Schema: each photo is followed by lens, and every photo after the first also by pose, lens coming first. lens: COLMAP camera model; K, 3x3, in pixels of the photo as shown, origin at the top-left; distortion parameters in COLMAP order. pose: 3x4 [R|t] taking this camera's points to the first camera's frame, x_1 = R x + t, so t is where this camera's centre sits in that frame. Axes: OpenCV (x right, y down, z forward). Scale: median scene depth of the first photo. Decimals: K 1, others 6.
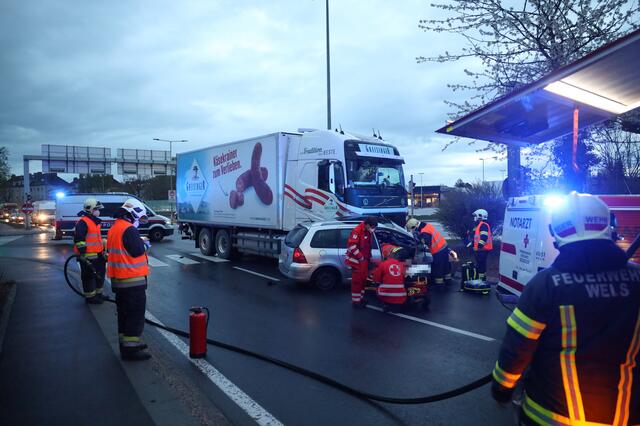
lens RADIAL K [[452.4, 0, 320.0], [0, 452.4, 213.0], [0, 0, 1]] dist [-0.104609, 0.079298]
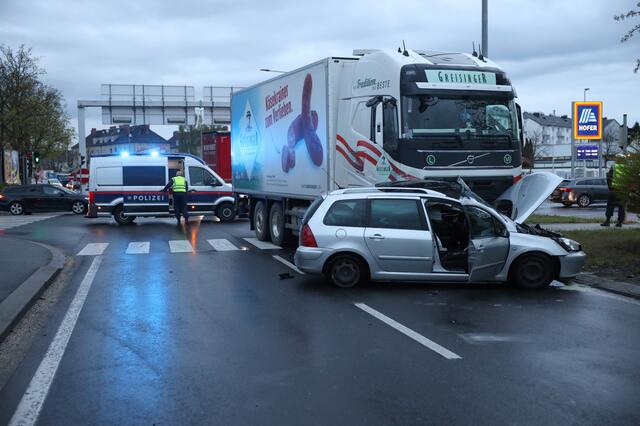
lens RADIAL K [[775.4, 0, 320.0], [0, 775.4, 213.0], [0, 0, 1]] dist [0.006052, 0.019117]
pose [[0.934940, 0.016122, -0.354439, 0.320481], [-0.004620, 0.999436, 0.033275, 0.014857], [0.354775, -0.029472, 0.934487, -0.095801]]
